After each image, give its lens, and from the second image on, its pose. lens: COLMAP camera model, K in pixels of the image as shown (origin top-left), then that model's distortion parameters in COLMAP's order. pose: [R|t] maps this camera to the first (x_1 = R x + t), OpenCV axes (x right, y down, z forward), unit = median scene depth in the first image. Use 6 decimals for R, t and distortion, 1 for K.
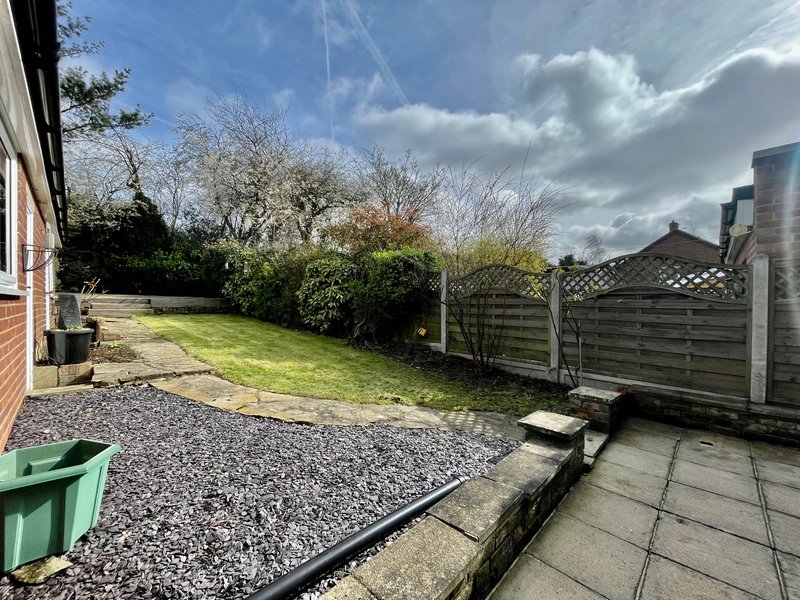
lens RADIAL K [[323.8, 0, 399.0], [0, 323.8, 301.7], [0, 0, 1]] dist [-0.000597, 0.000440]
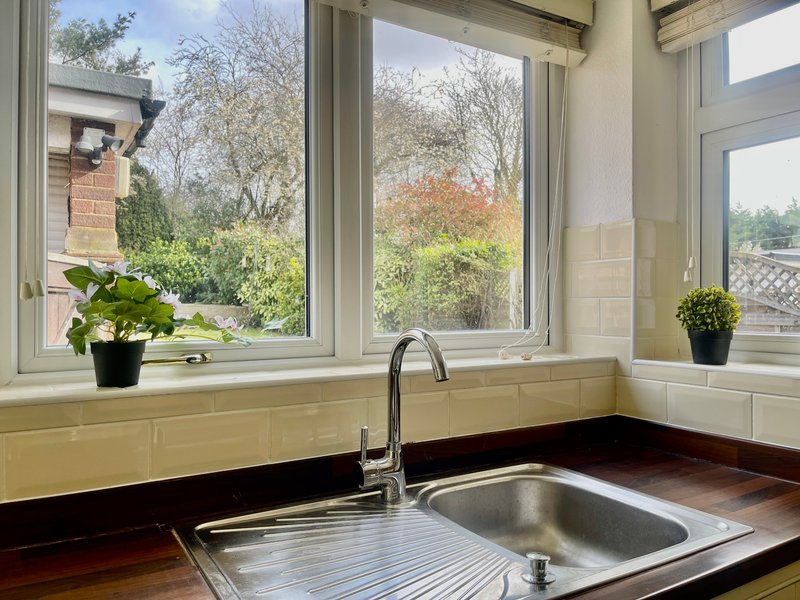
lens RADIAL K [[604.5, 0, 400.0], [0, 604.5, 300.0], [0, 0, 1]] dist [0.079515, -0.101663]
pose [[0.971426, -0.001594, -0.237336, 0.140875], [-0.002500, 0.999853, -0.016946, -0.003869], [0.237328, 0.017055, 0.971280, -0.256747]]
